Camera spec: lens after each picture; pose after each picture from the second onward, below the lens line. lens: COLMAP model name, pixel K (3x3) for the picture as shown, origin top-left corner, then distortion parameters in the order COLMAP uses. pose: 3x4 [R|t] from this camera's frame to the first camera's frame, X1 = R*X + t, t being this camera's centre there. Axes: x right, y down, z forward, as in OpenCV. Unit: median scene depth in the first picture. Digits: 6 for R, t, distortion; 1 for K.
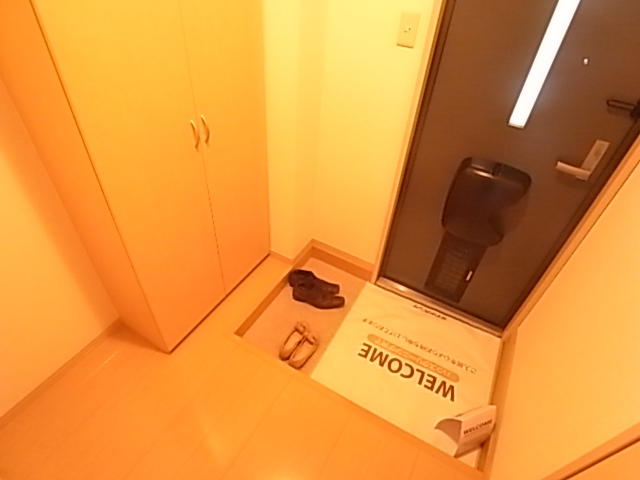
lens RADIAL K [[360.2, 0, 320.0], [0, 360.2, 240.0], [0, 0, 1]] dist [-0.006485, -0.000538]
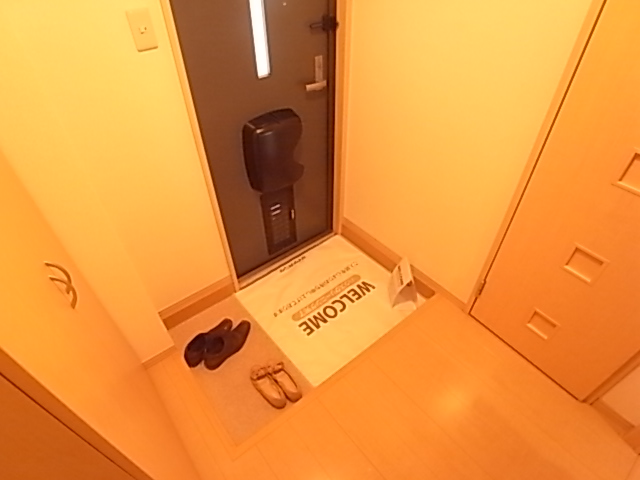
lens RADIAL K [[350.0, 0, 320.1], [0, 350.0, 227.0], [0, 0, 1]] dist [0.000554, 0.000364]
pose [[0.413443, -0.666882, 0.619946, -0.272736], [0.667652, 0.684992, 0.291594, -0.145676], [-0.619117, 0.293350, 0.728451, 0.171526]]
